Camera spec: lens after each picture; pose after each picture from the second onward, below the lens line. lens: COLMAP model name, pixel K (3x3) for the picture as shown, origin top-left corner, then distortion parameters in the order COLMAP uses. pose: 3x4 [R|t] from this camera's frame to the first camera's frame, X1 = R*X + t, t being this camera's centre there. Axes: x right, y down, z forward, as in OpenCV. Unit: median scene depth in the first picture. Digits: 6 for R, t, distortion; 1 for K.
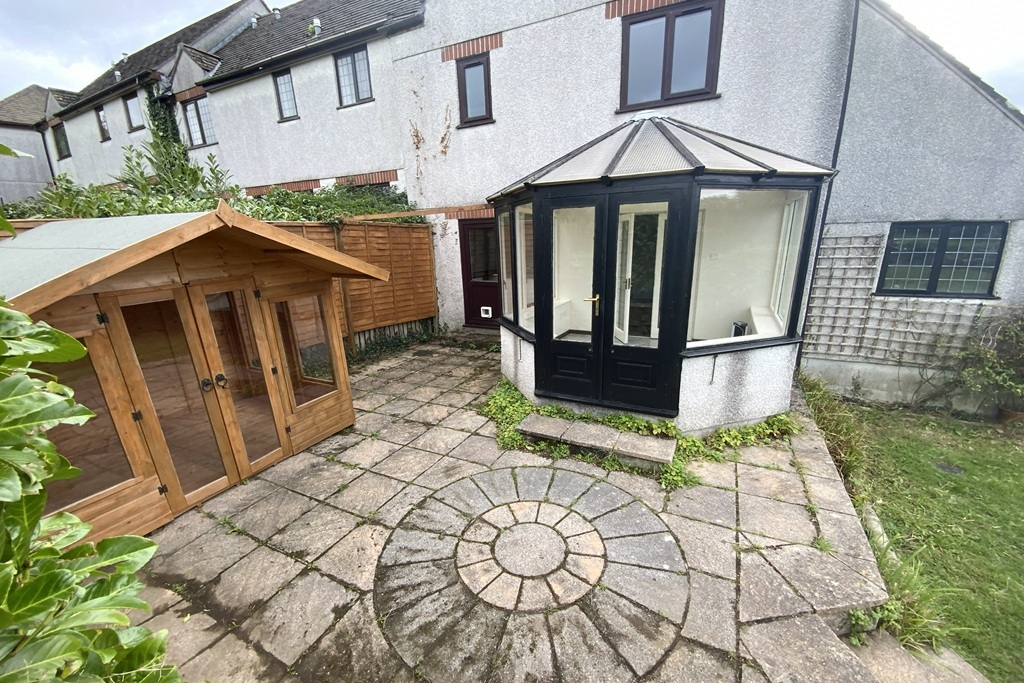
lens RADIAL K [[408.2, 0, 514.9], [0, 408.2, 375.5], [0, 0, 1]] dist [0.012927, -0.010911]
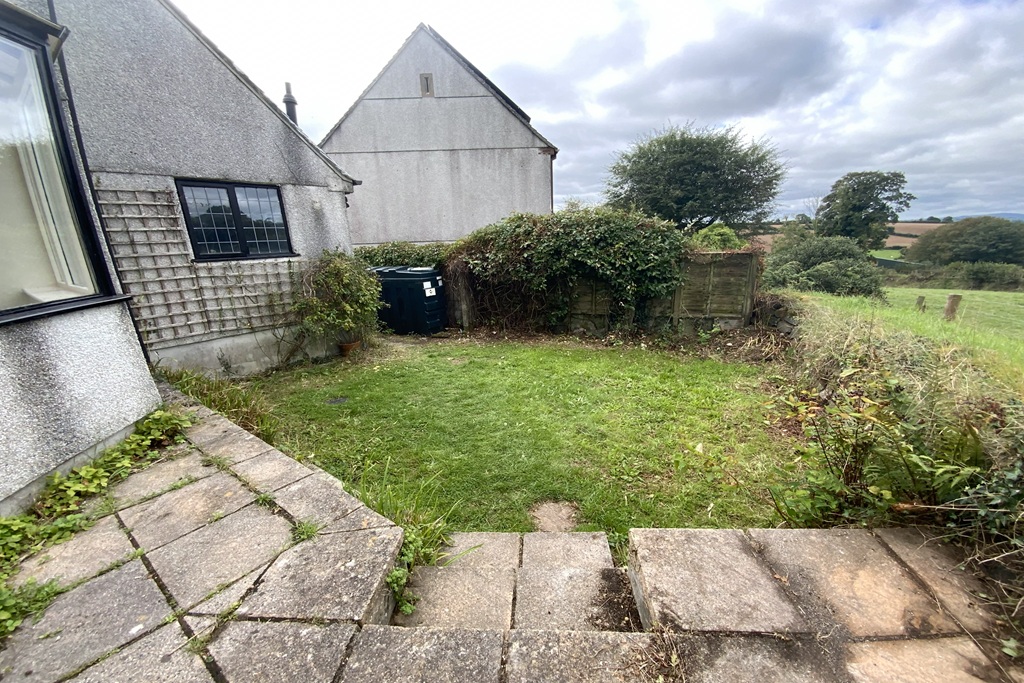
lens RADIAL K [[410.6, 0, 514.2], [0, 410.6, 368.1], [0, 0, 1]] dist [-0.000097, -0.007401]
pose [[0.187682, -0.276183, 0.942602, 0.163102], [0.337275, 0.919427, 0.202238, 0.094317], [-0.922508, 0.279960, 0.265710, 0.279979]]
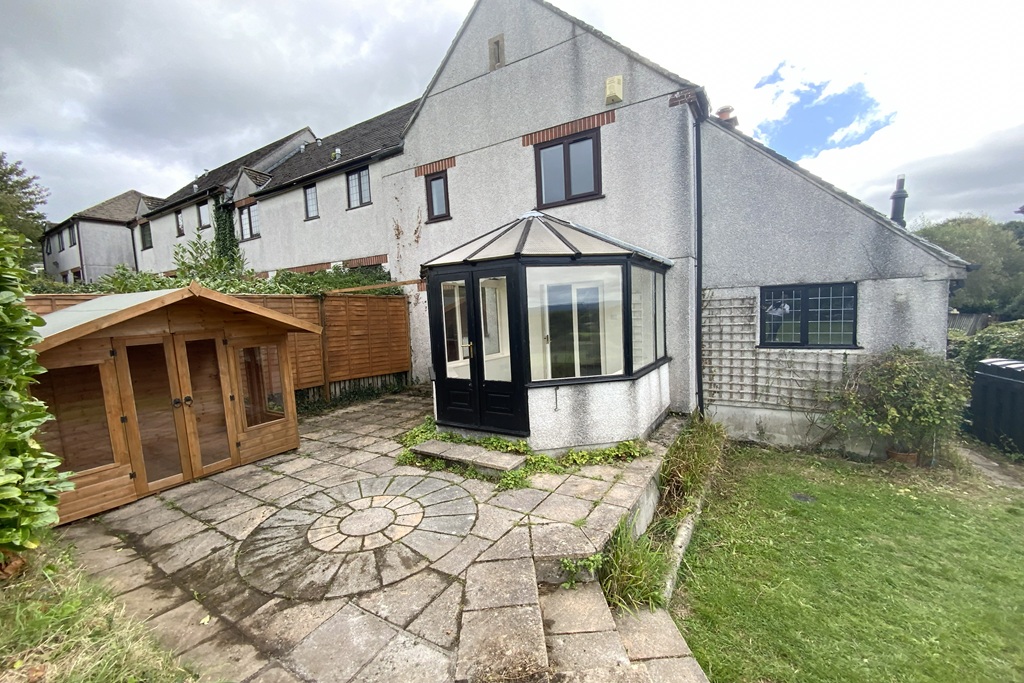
lens RADIAL K [[420.7, 0, 514.3], [0, 420.7, 362.7], [0, 0, 1]] dist [0.013206, -0.012651]
pose [[0.995116, -0.000775, -0.098710, 0.450086], [-0.018754, 0.980272, -0.196761, 0.123195], [0.096915, 0.197651, 0.975470, -0.276567]]
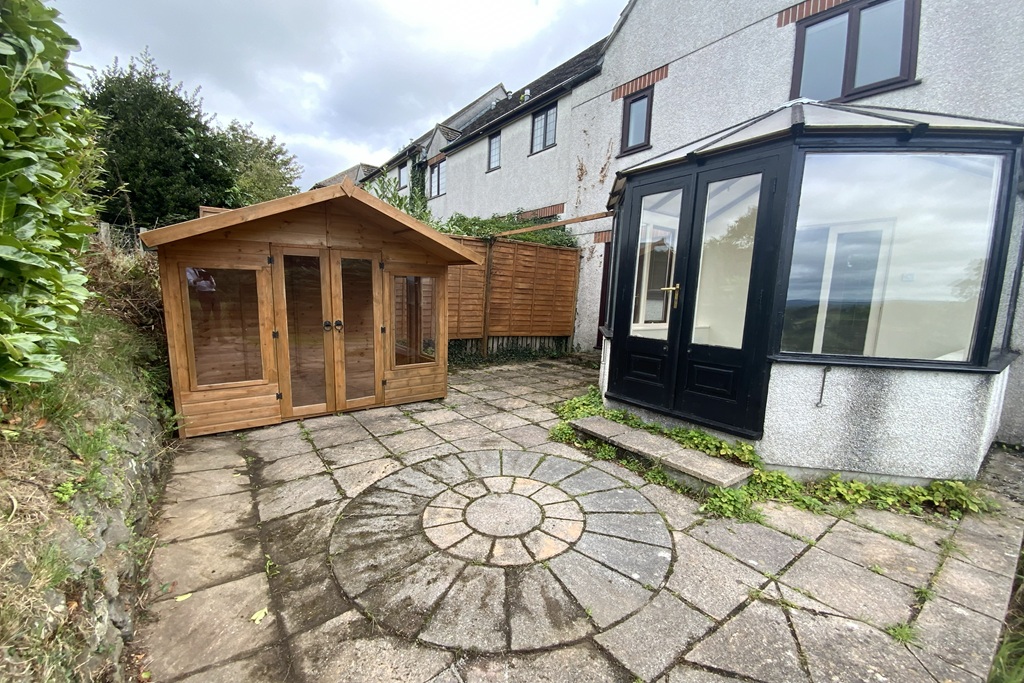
lens RADIAL K [[417.2, 0, 516.3], [0, 417.2, 366.1], [0, 0, 1]] dist [0.013419, -0.013272]
pose [[0.888553, 0.137781, -0.437596, 0.295906], [-0.204602, 0.972738, -0.109176, 0.136099], [0.410624, 0.186542, 0.892519, 0.078140]]
